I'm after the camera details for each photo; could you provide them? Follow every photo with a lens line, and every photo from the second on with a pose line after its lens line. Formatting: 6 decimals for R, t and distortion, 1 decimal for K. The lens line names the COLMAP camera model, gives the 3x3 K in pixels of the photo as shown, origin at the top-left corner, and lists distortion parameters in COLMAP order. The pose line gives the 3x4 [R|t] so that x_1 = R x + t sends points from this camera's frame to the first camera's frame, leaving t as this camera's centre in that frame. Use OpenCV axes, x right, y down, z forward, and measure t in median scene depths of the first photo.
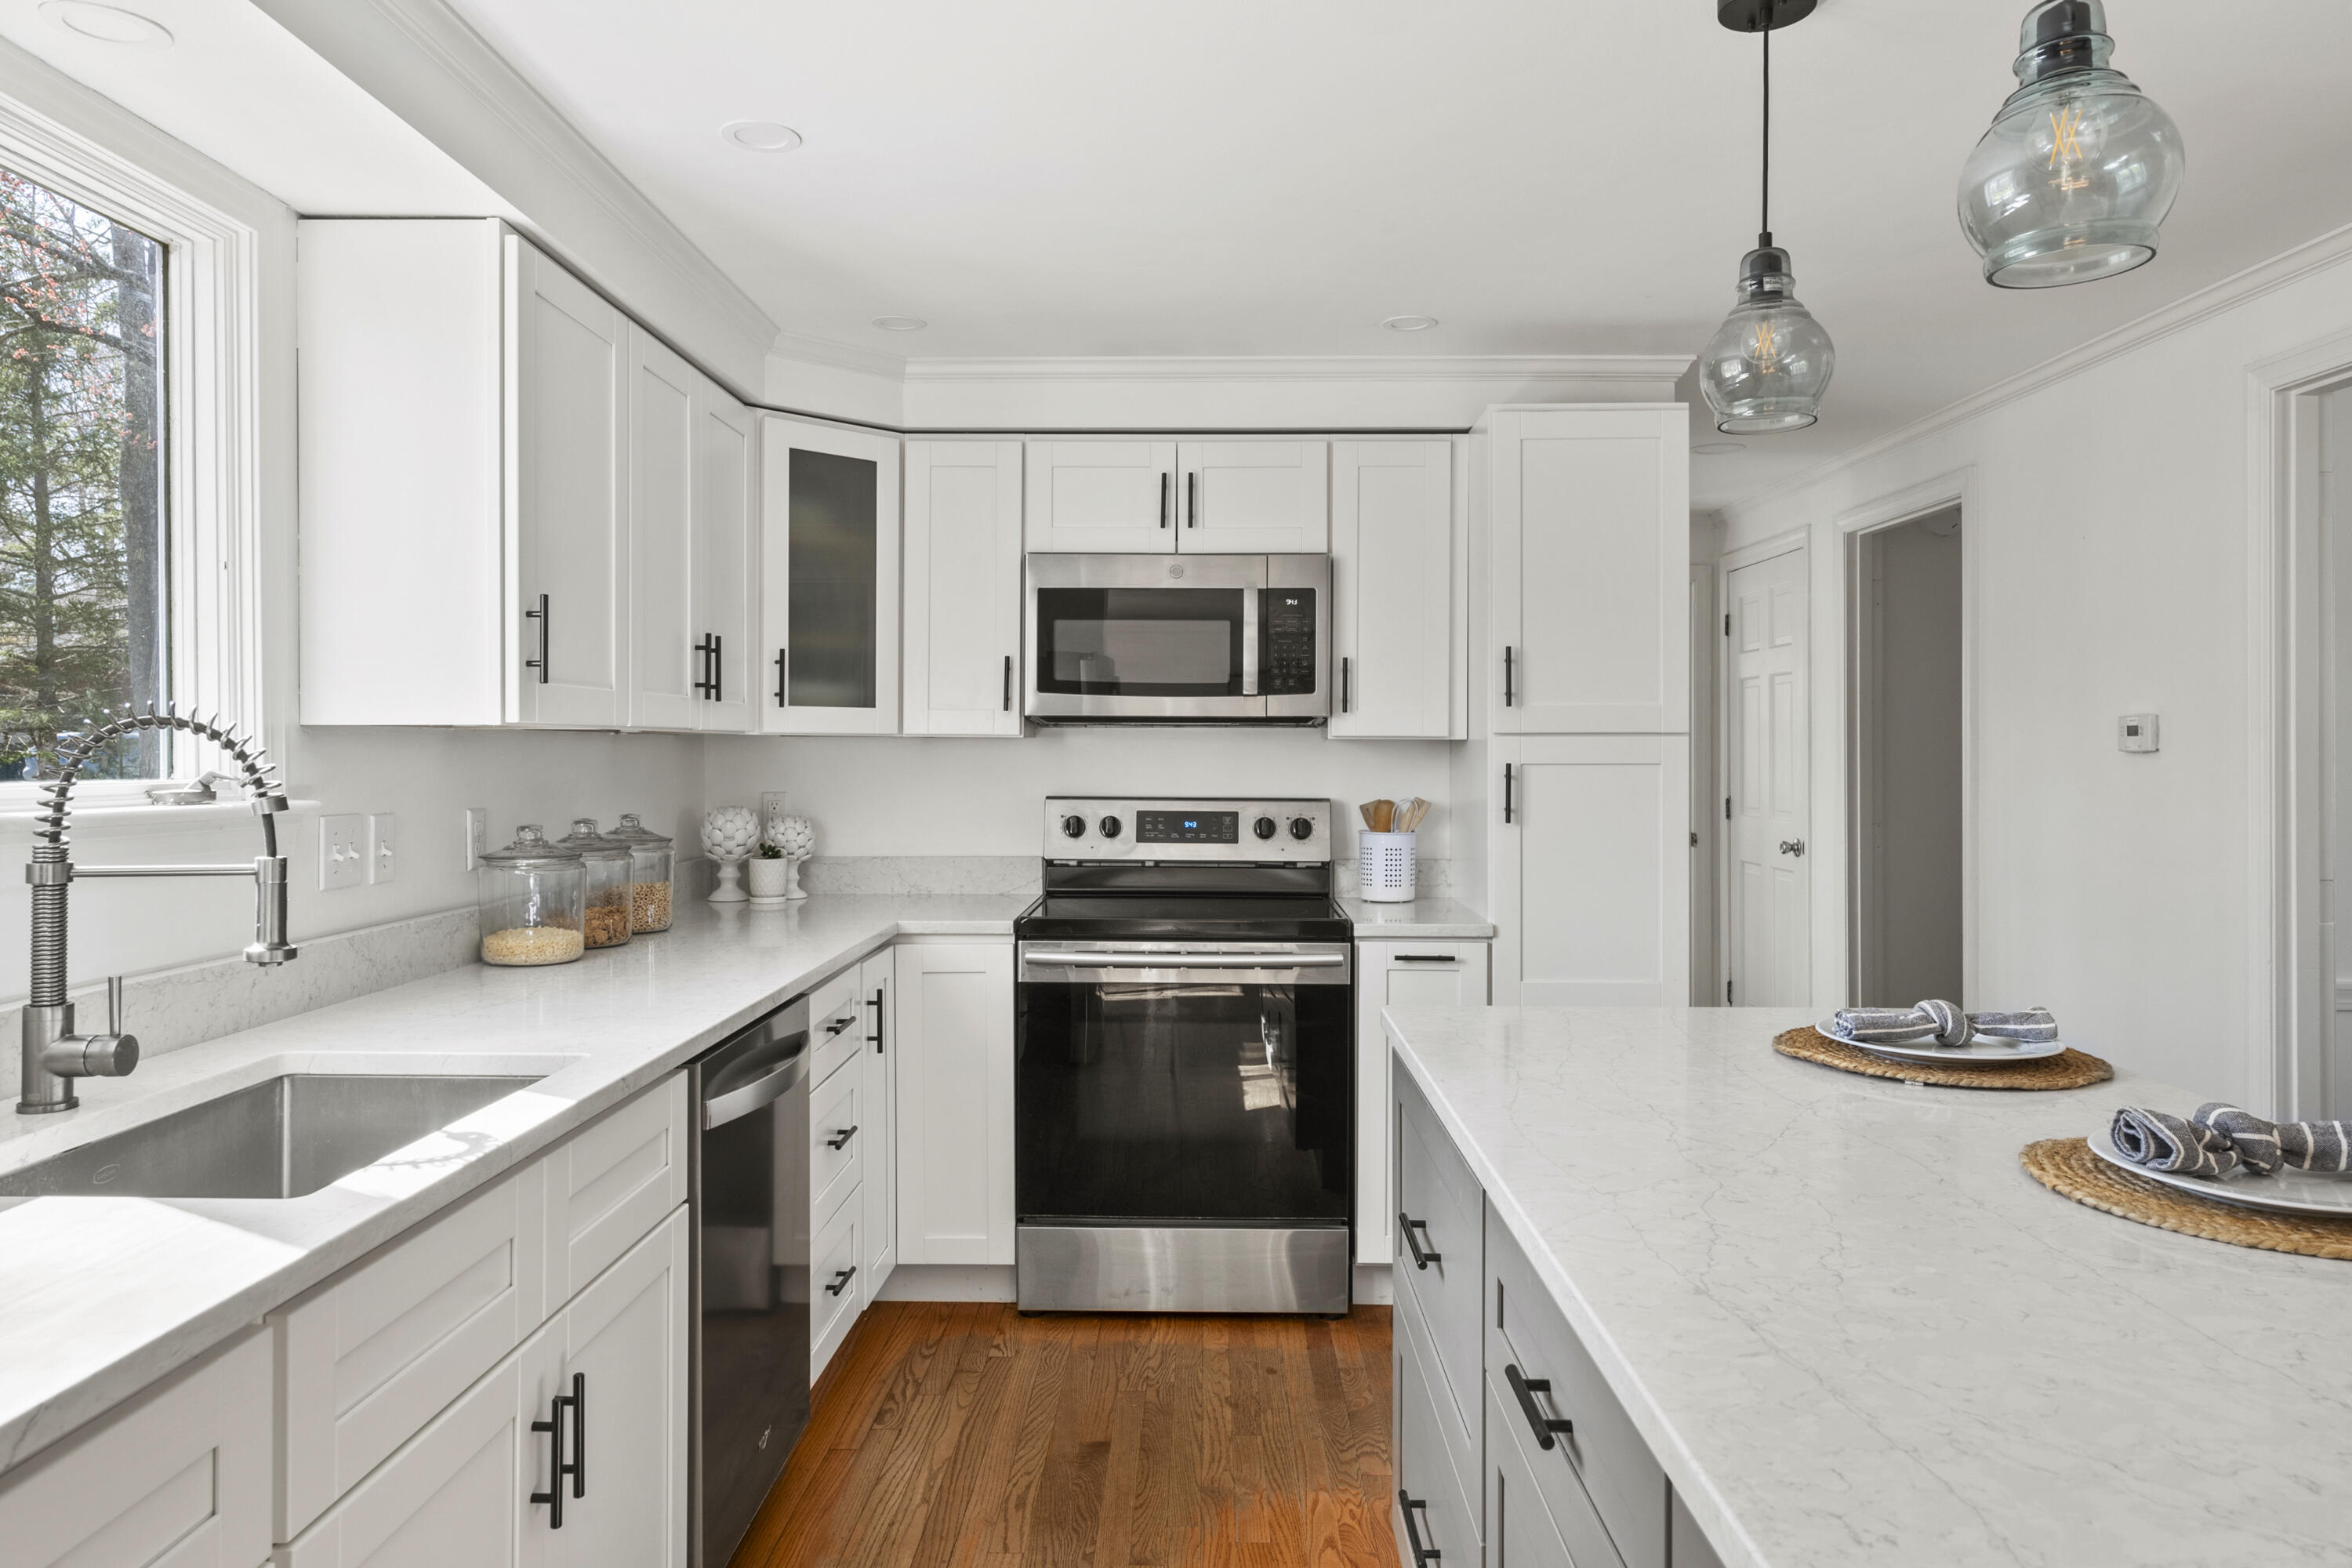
lens RADIAL K [[1511.6, 0, 1176.5], [0, 1511.6, 756.1], [0, 0, 1]] dist [-0.002755, 0.000109]
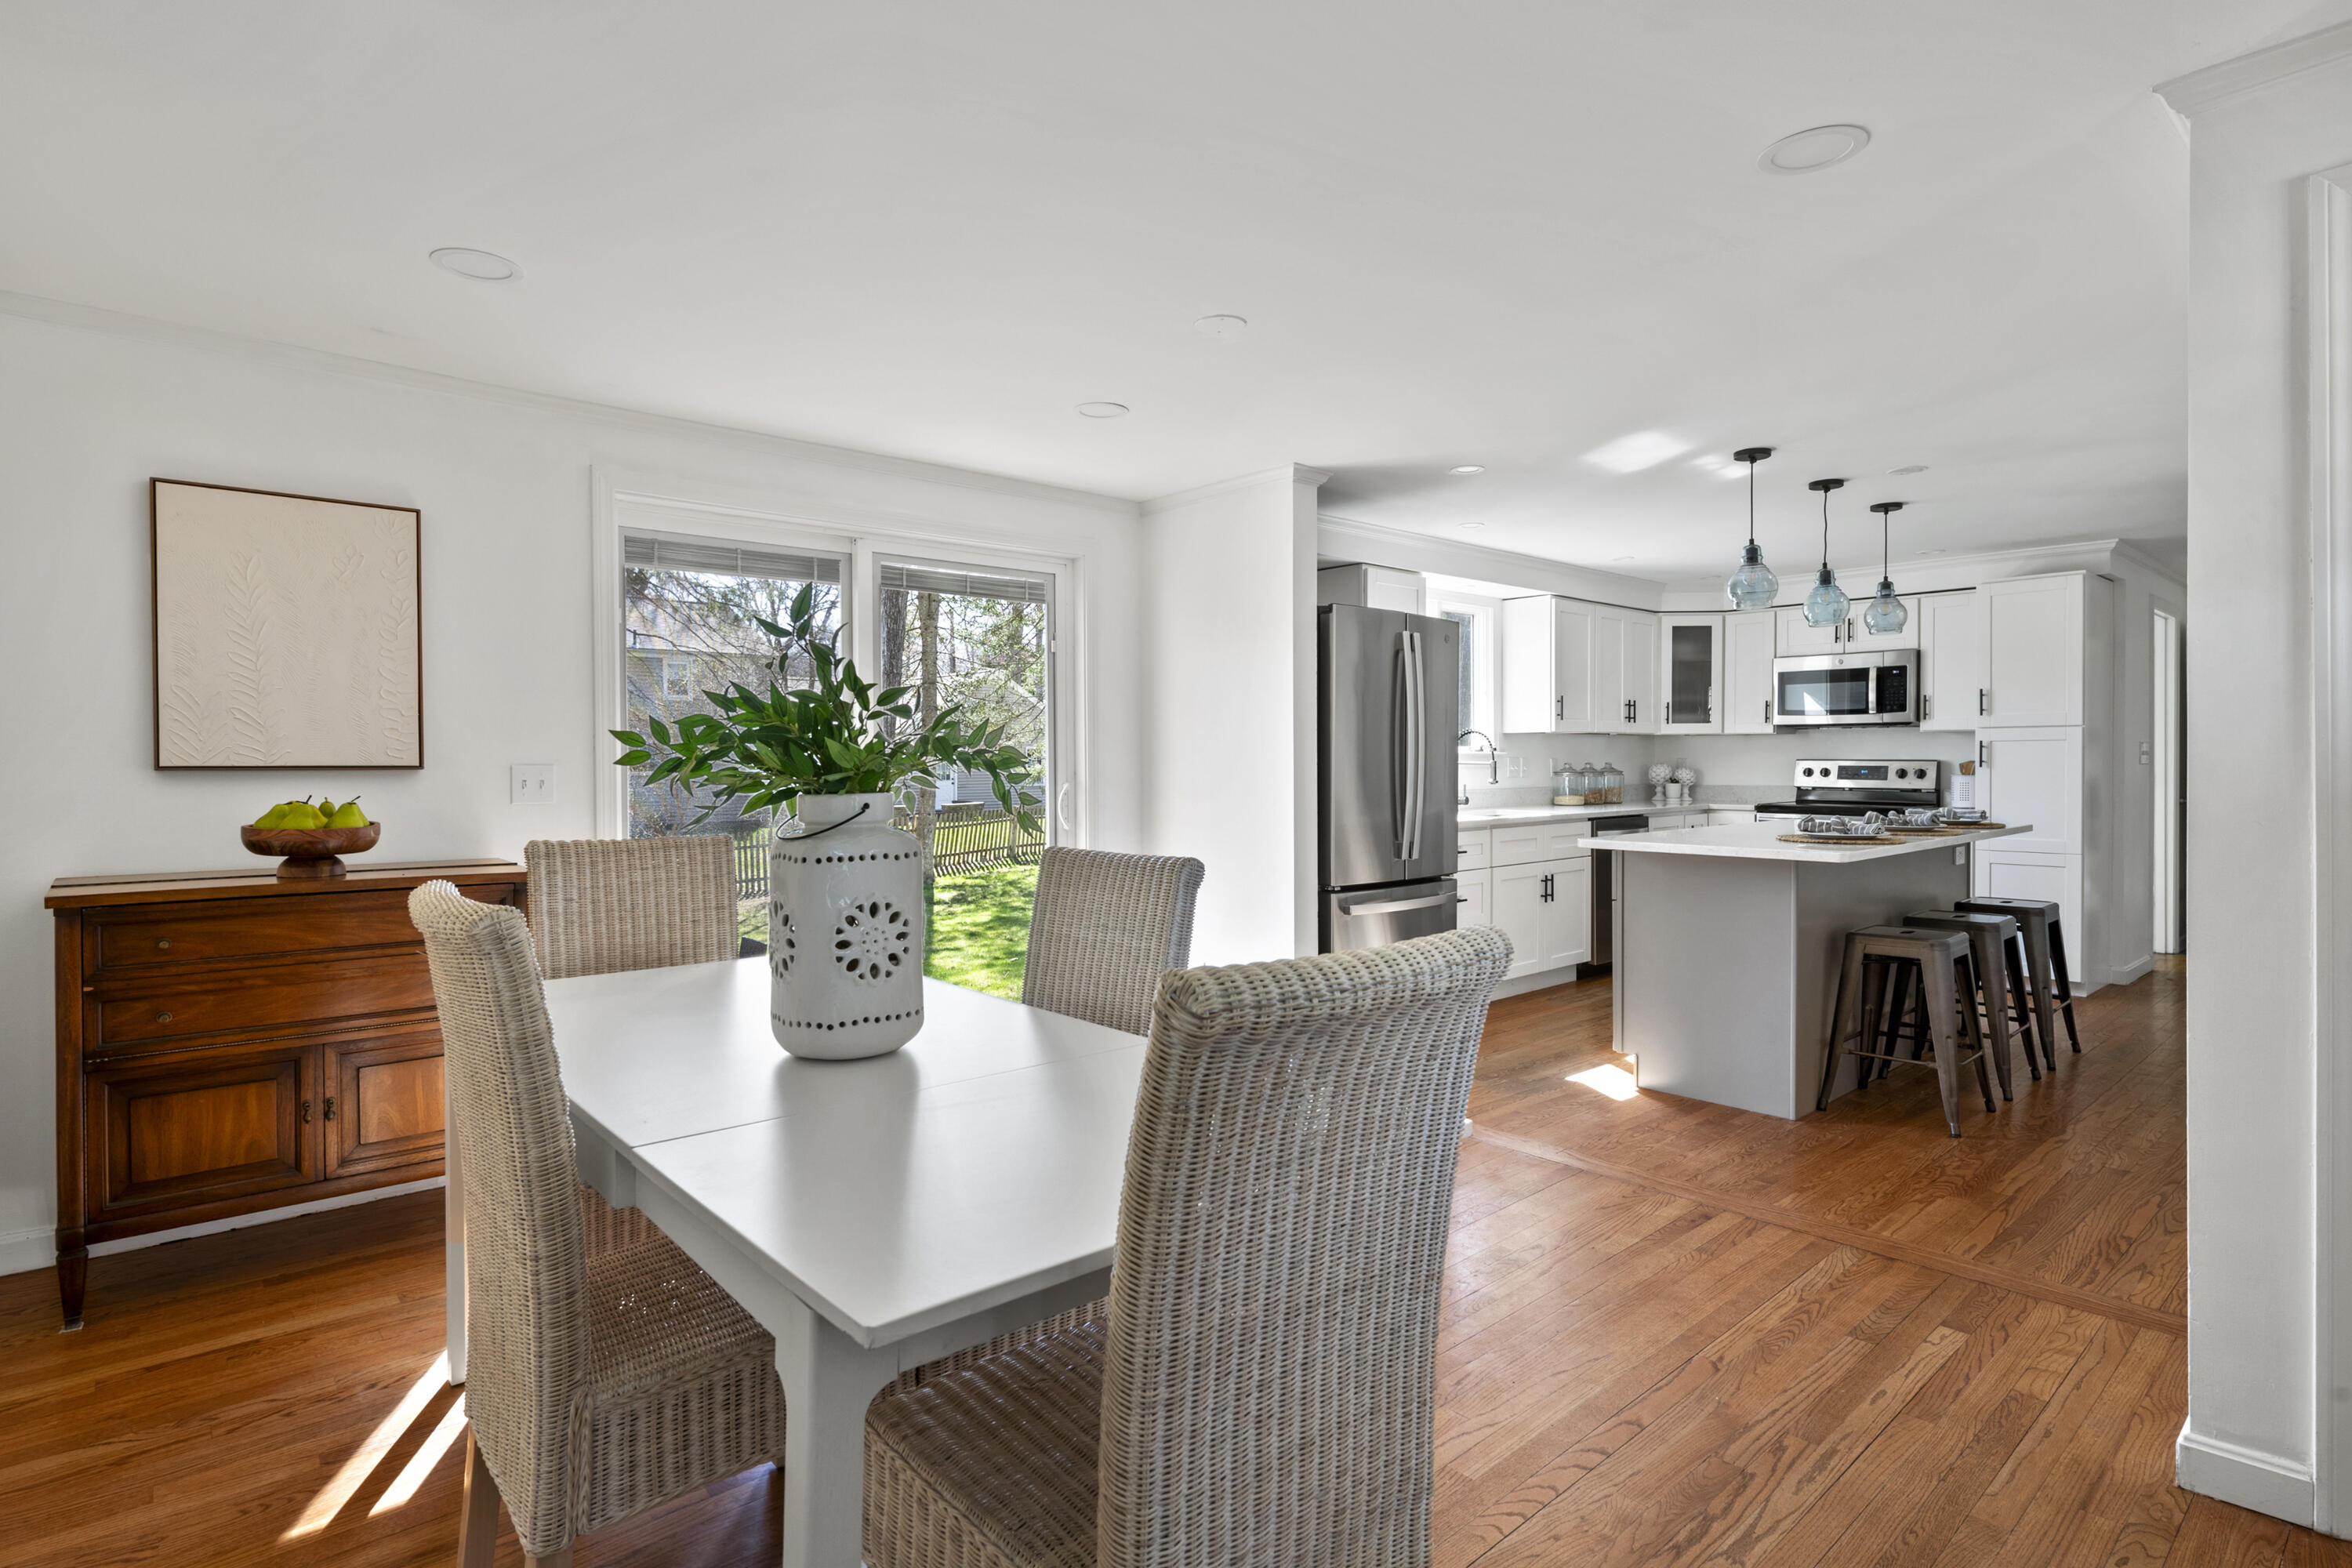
lens RADIAL K [[1184.5, 0, 1176.0], [0, 1184.5, 784.0], [0, 0, 1]] dist [0.000316, -0.000072]
pose [[0.680609, 0.012563, -0.732539, 0.648634], [0.001576, 0.999826, 0.018611, 0.031900], [0.732645, -0.013821, 0.680471, -1.012905]]
